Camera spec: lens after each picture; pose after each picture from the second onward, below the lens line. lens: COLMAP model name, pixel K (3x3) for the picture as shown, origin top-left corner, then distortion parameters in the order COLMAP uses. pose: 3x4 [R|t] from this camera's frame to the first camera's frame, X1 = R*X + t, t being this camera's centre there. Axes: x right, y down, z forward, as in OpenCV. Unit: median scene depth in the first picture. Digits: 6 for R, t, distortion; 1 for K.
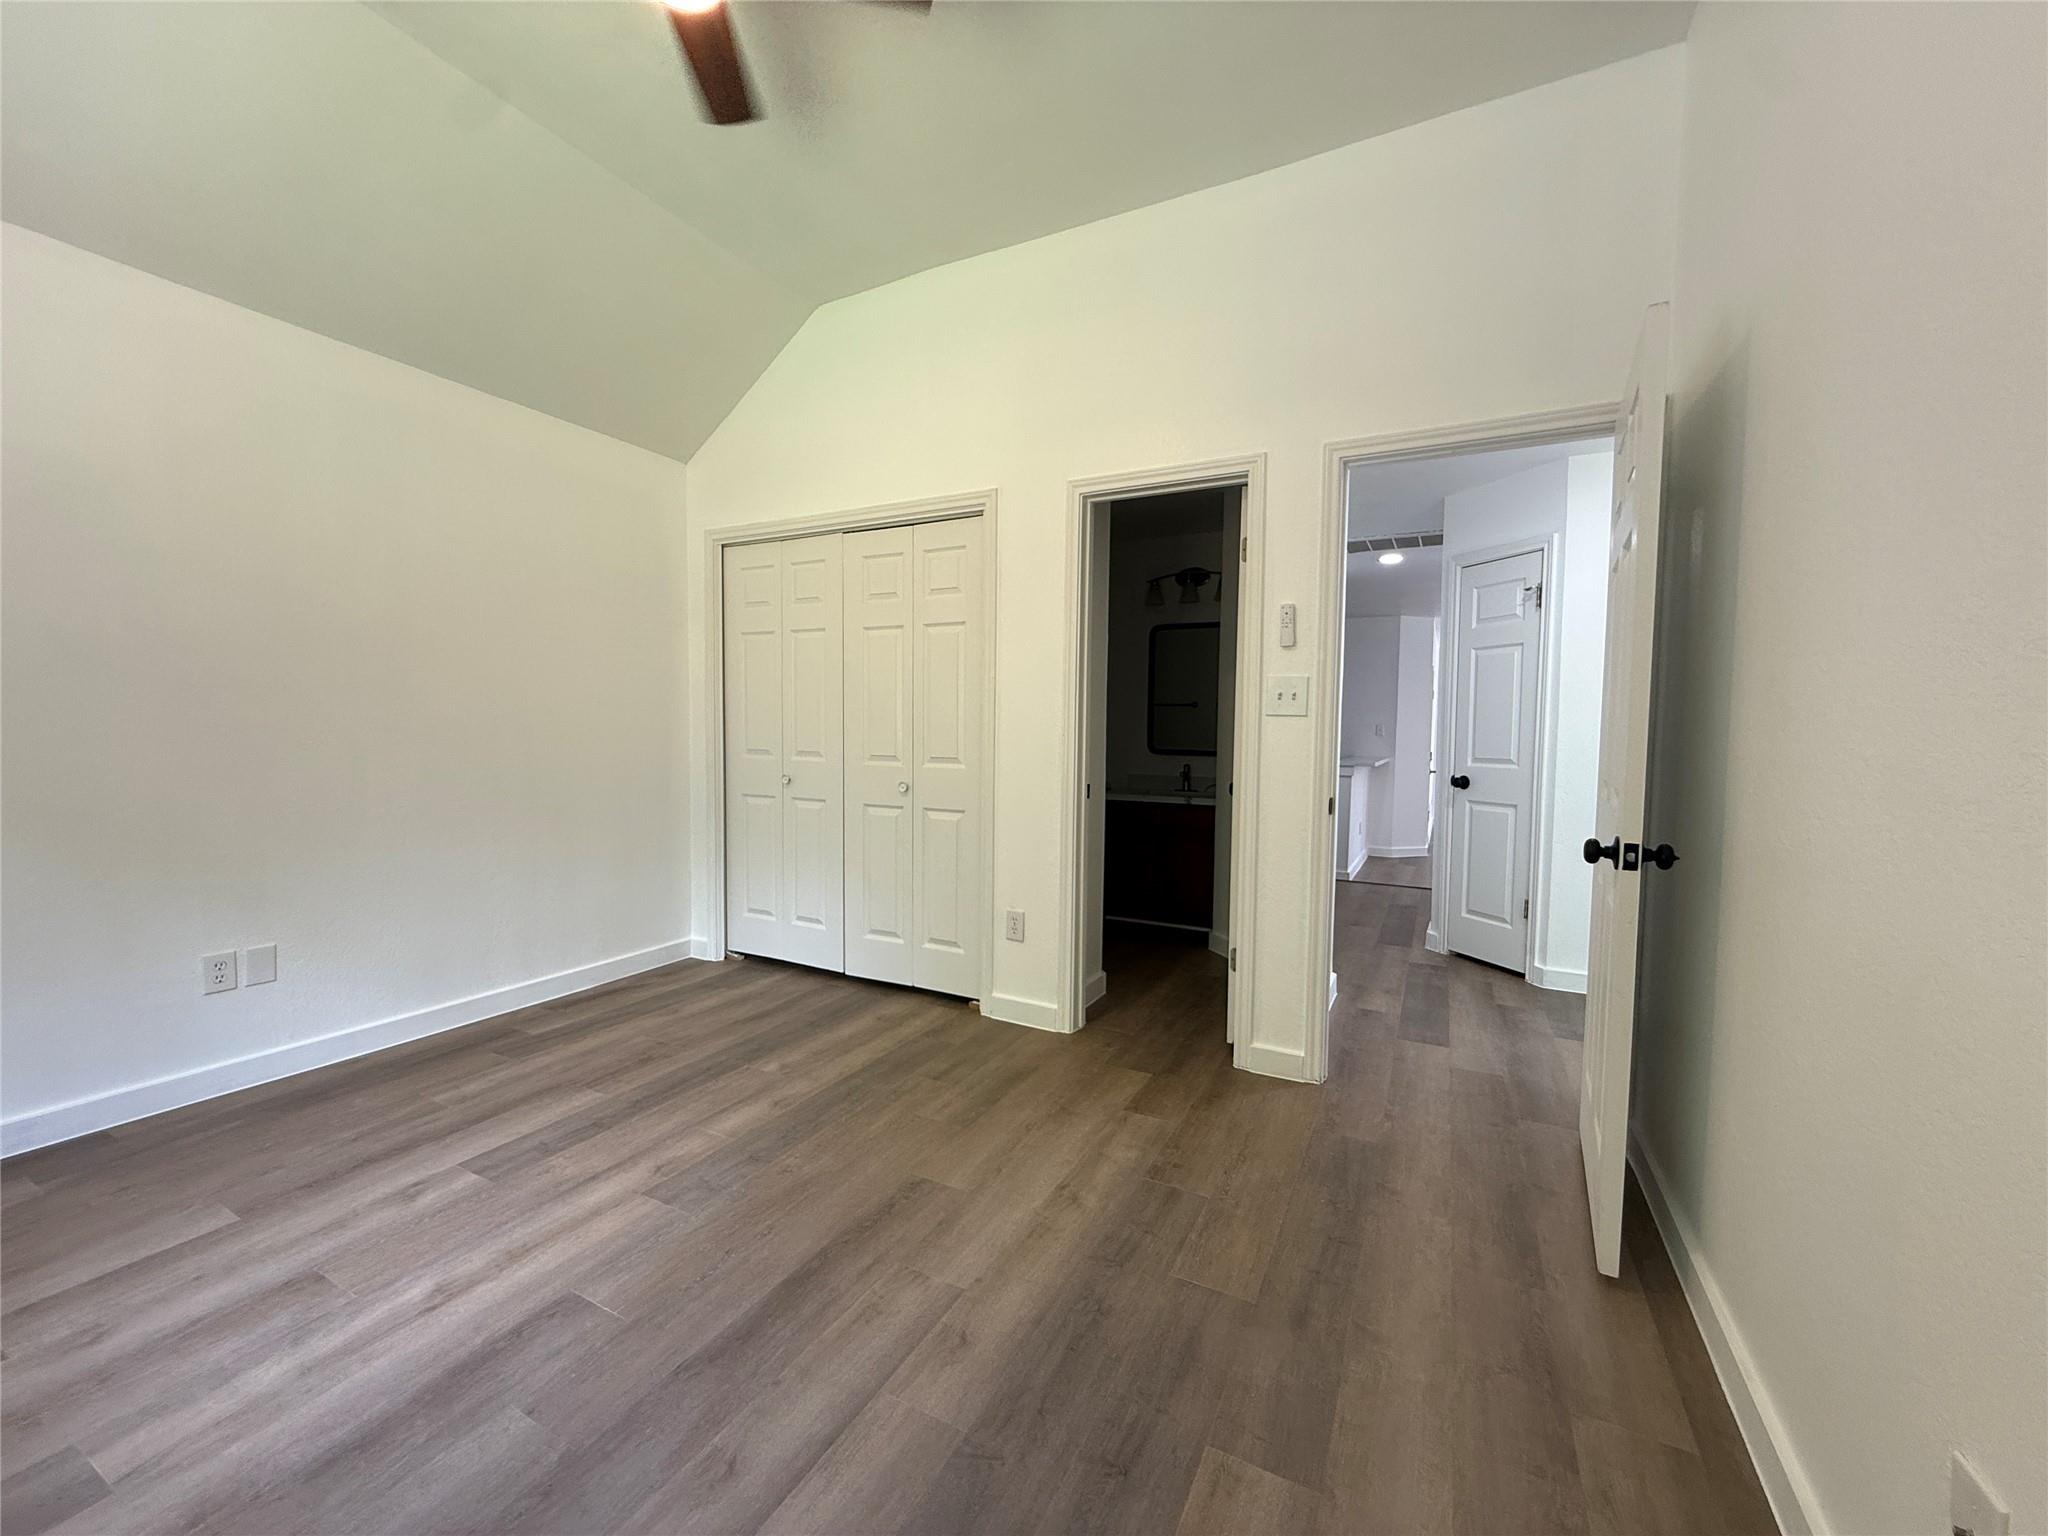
lens RADIAL K [[813.8, 0, 1020.2], [0, 813.8, 770.1], [0, 0, 1]] dist [-0.003059, 0.000170]
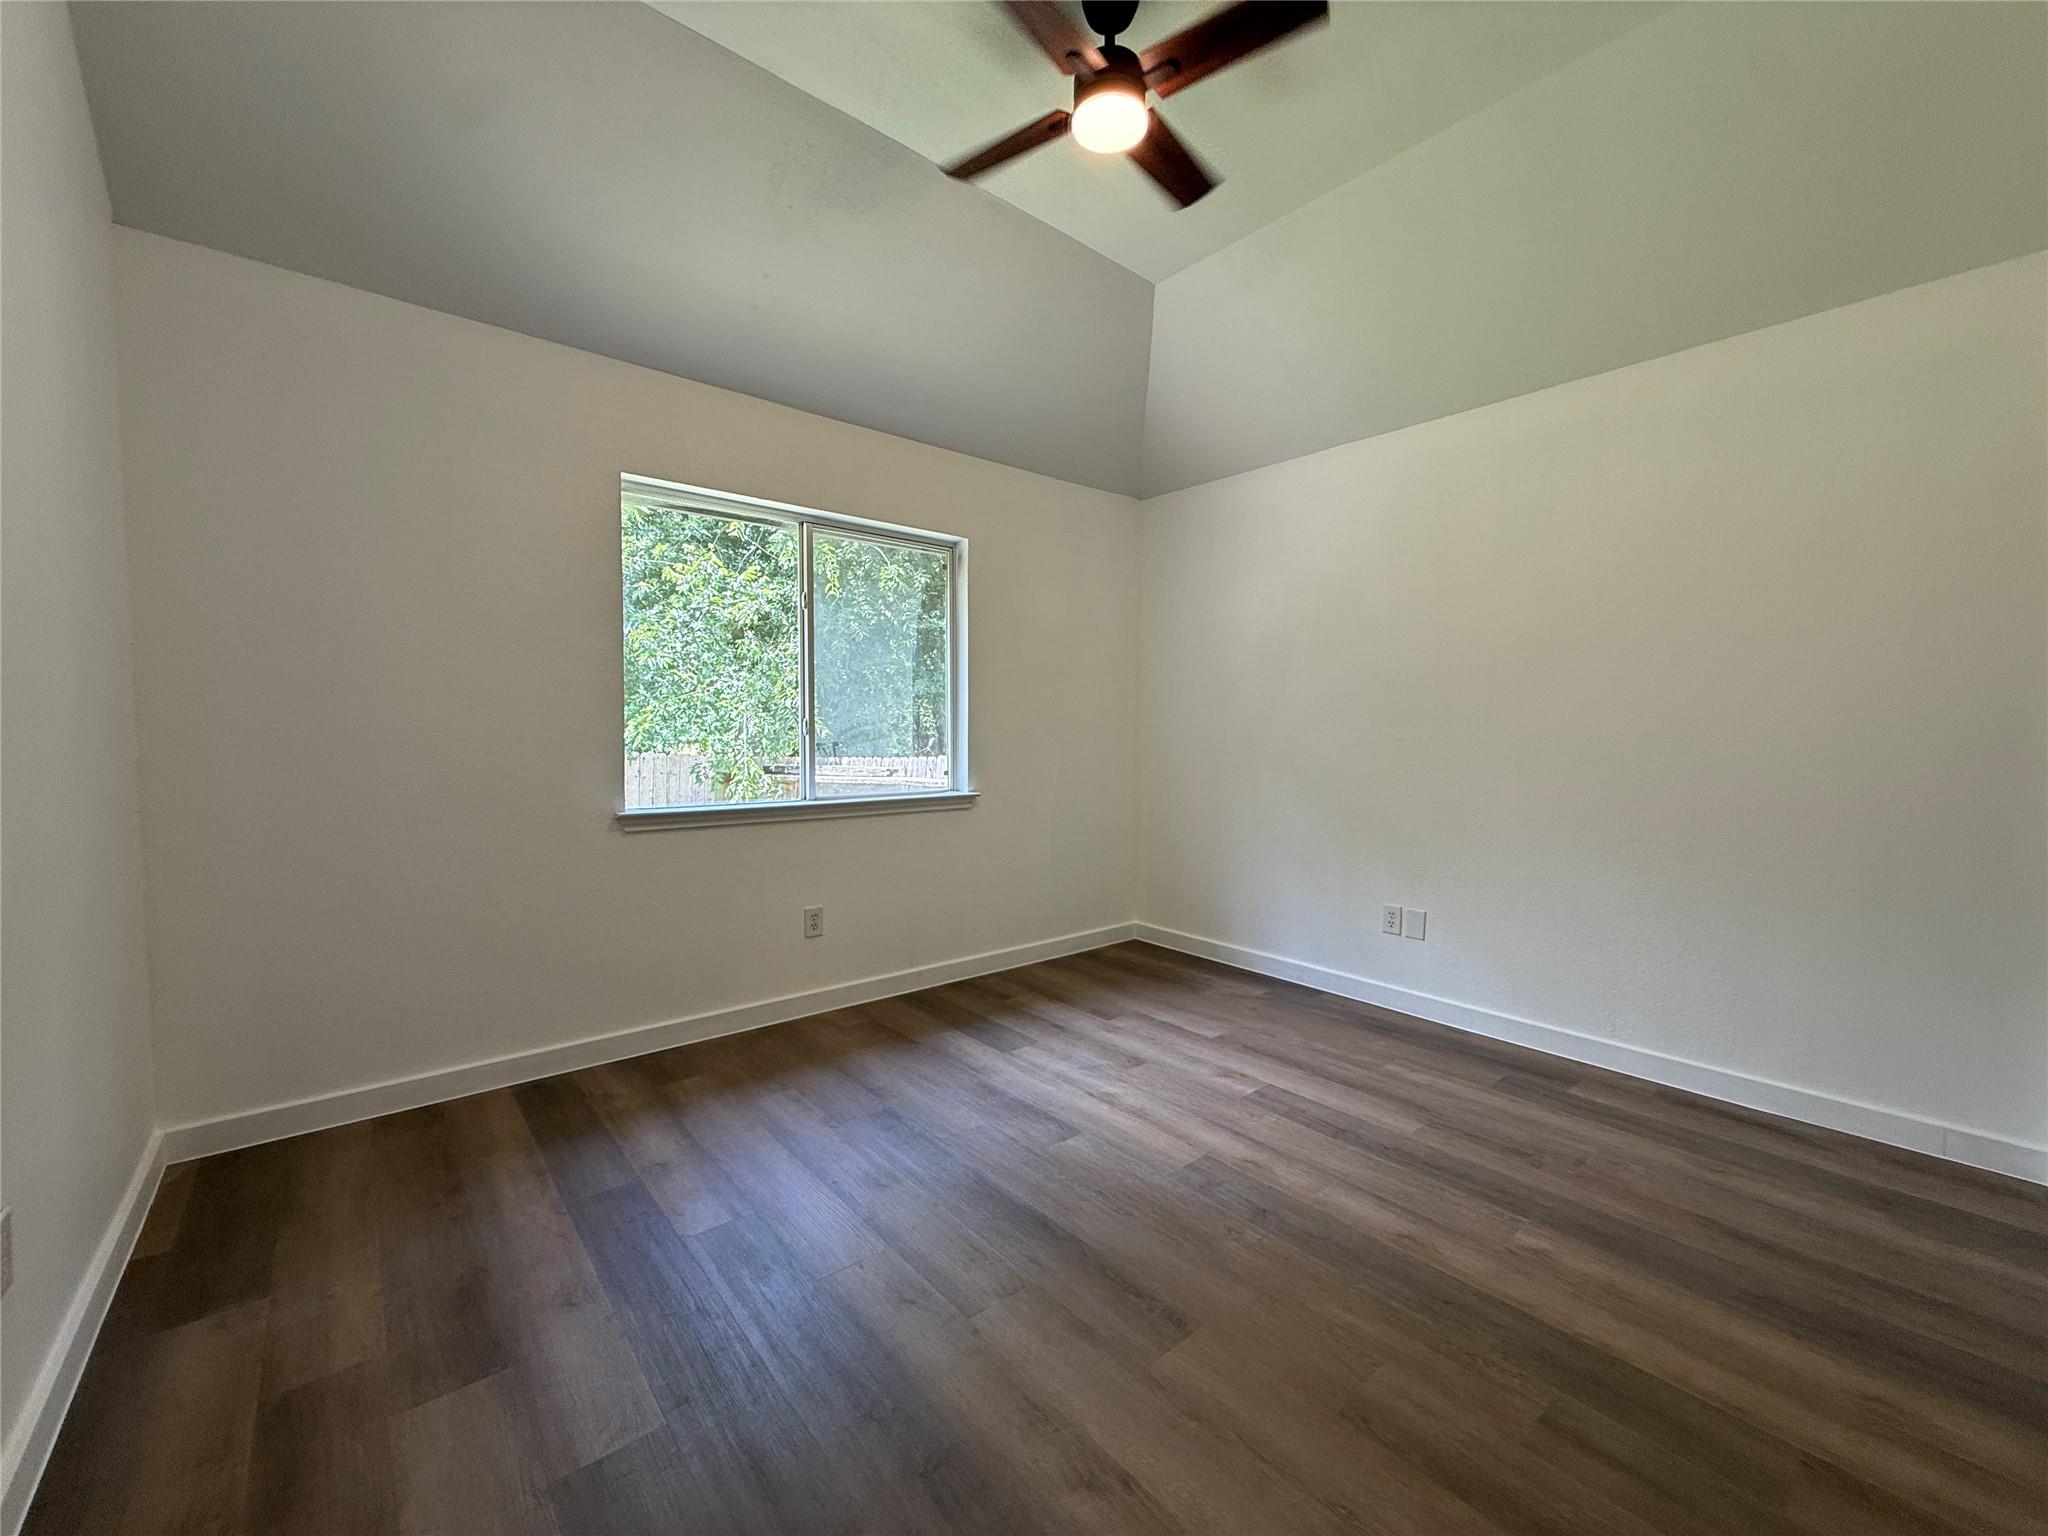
lens RADIAL K [[813.8, 0, 1020.2], [0, 813.8, 770.1], [0, 0, 1]] dist [-0.003059, 0.000170]
pose [[-0.382377, 0.029562, -0.923533, 0.572273], [-0.060027, 0.996582, 0.056754, -0.048351], [0.922054, 0.077139, -0.379296, 1.008555]]
